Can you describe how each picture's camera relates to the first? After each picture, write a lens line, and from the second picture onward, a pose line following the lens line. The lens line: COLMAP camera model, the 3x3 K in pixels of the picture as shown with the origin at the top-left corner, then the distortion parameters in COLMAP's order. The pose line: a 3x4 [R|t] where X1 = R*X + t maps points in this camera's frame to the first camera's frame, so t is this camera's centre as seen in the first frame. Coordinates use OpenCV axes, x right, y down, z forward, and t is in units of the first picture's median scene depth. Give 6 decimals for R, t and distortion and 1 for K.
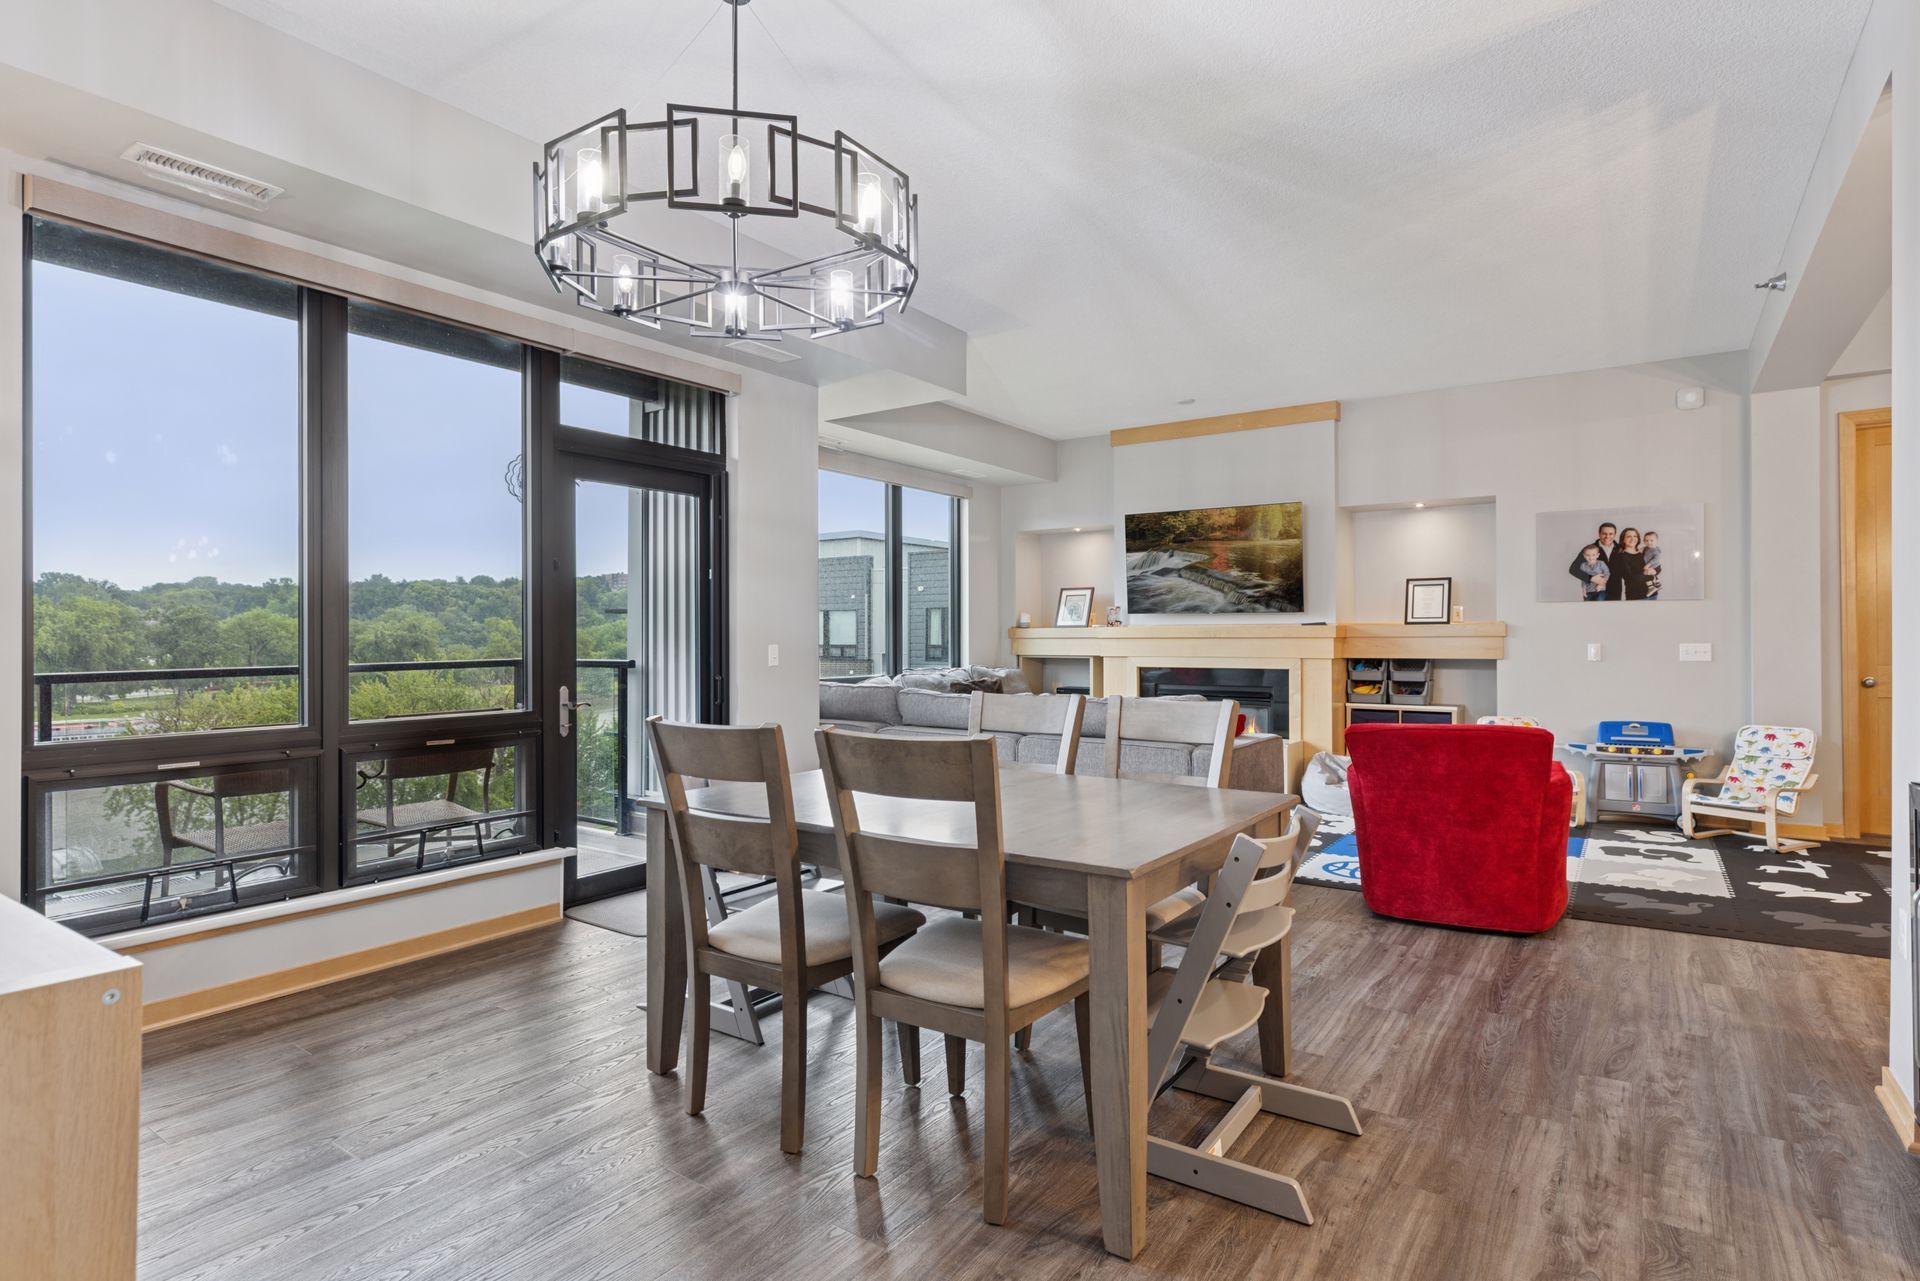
lens RADIAL K [[987.9, 0, 961.9], [0, 987.9, 628.2], [0, 0, 1]] dist [0.004734, 0.002679]
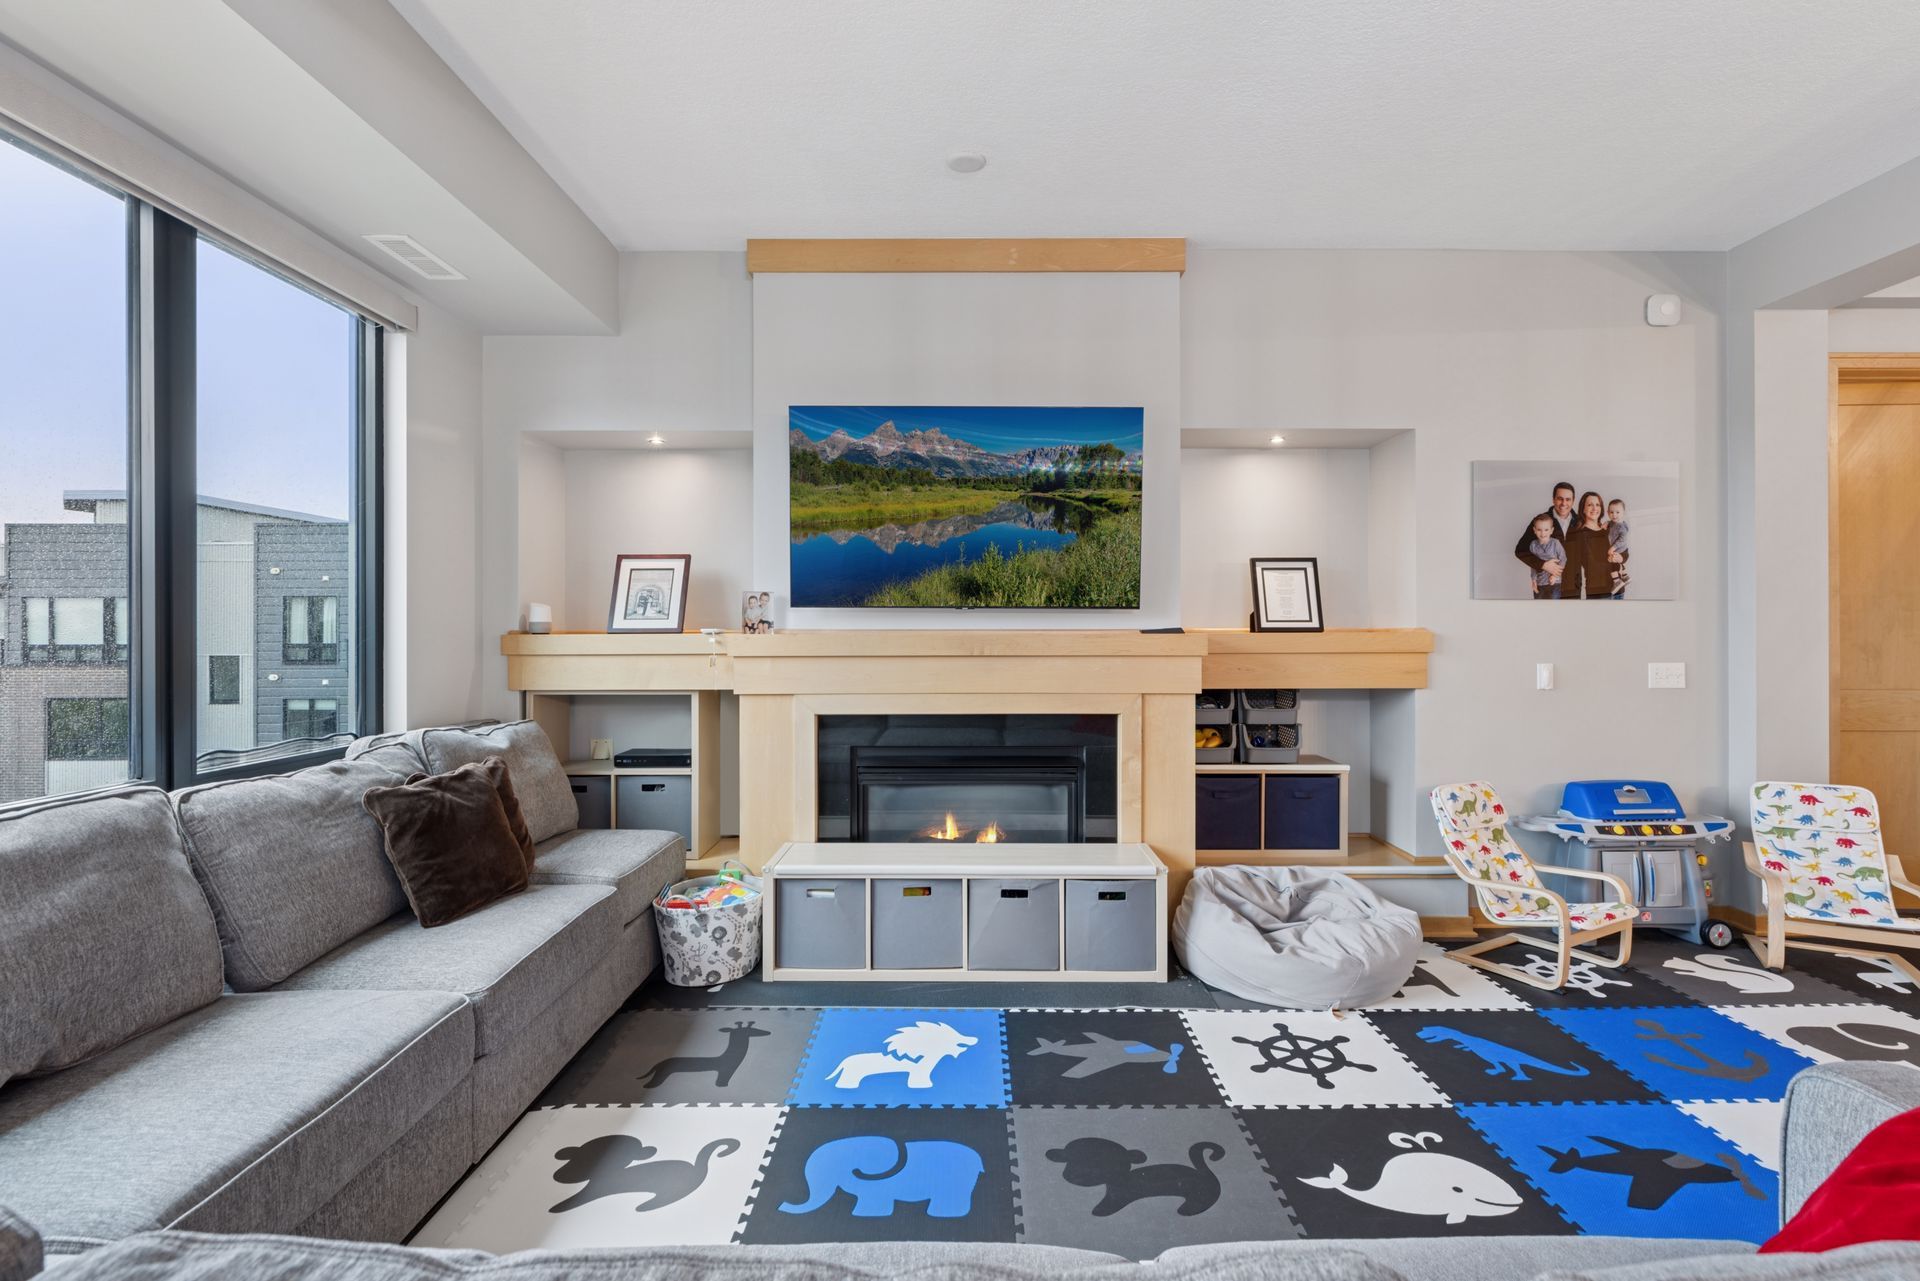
lens RADIAL K [[907.4, 0, 974.1], [0, 907.4, 628.0], [0, 0, 1]] dist [-0.002153, 0.000263]
pose [[0.817220, 0.004168, 0.576311, -0.023025], [-0.006245, 0.999979, 0.001623, -0.006420], [-0.576292, -0.004925, 0.817229, 0.684279]]
